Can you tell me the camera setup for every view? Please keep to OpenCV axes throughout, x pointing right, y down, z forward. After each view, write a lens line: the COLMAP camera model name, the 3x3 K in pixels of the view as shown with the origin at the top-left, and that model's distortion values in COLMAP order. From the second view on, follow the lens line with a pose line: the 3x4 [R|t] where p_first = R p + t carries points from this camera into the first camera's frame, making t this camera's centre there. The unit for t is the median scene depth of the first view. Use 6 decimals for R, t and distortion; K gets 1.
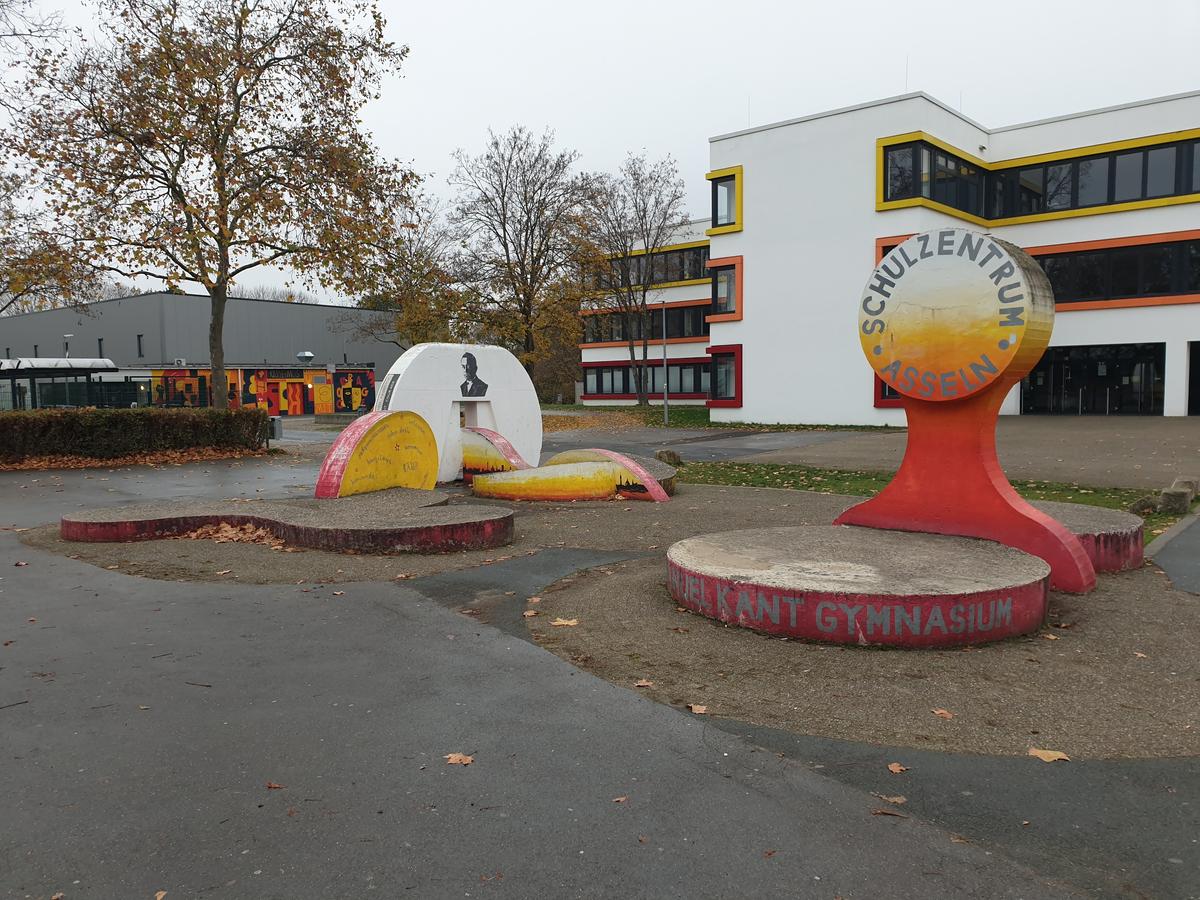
lens RADIAL K [[921.0, 0, 600.1], [0, 921.0, 451.3], [0, 0, 1]] dist [0.051584, -0.052299]
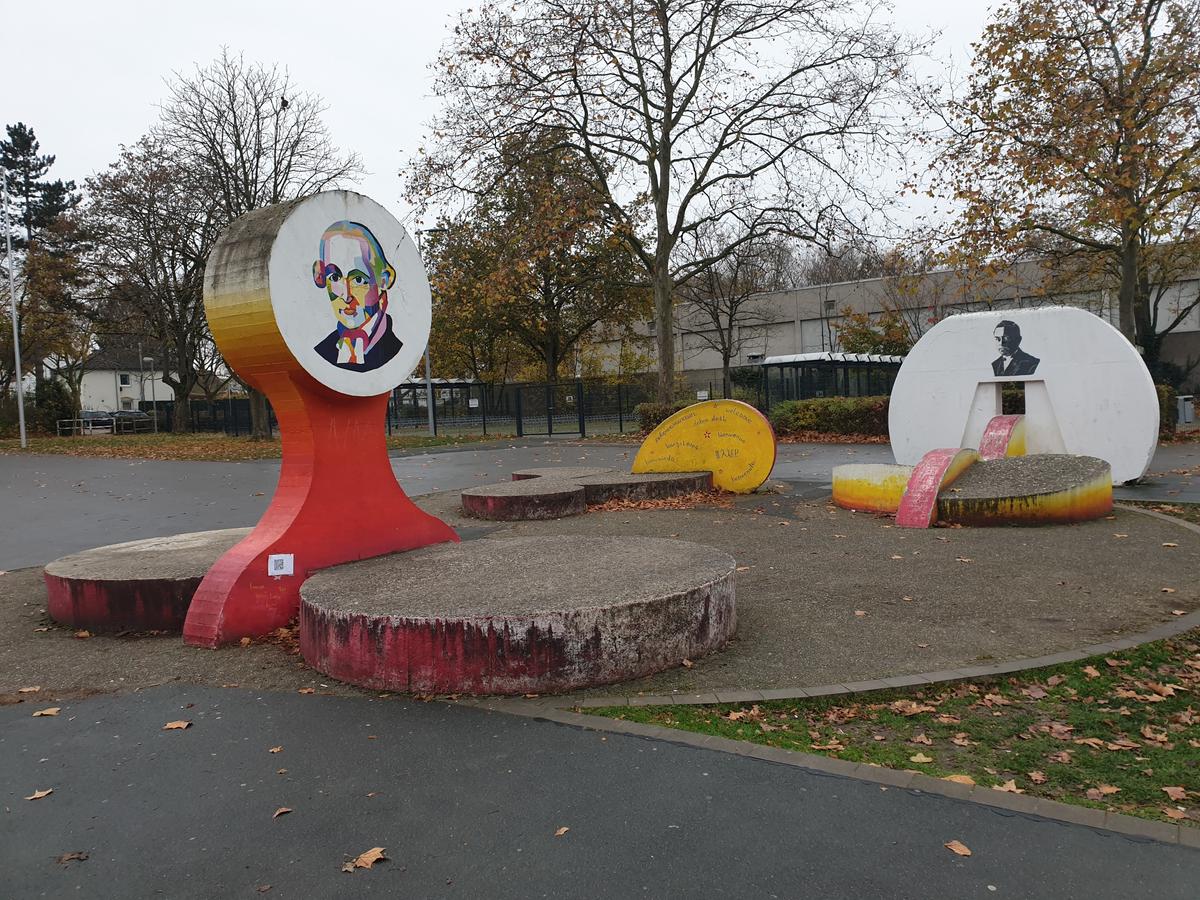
lens RADIAL K [[921.0, 0, 600.2], [0, 921.0, 449.6], [0, 0, 1]] dist [0.051584, -0.052299]
pose [[0.142187, 0.060674, -0.987979, 0.603953], [-0.024481, 0.998030, 0.057768, -0.033656], [0.989537, 0.015973, 0.143392, 0.539673]]
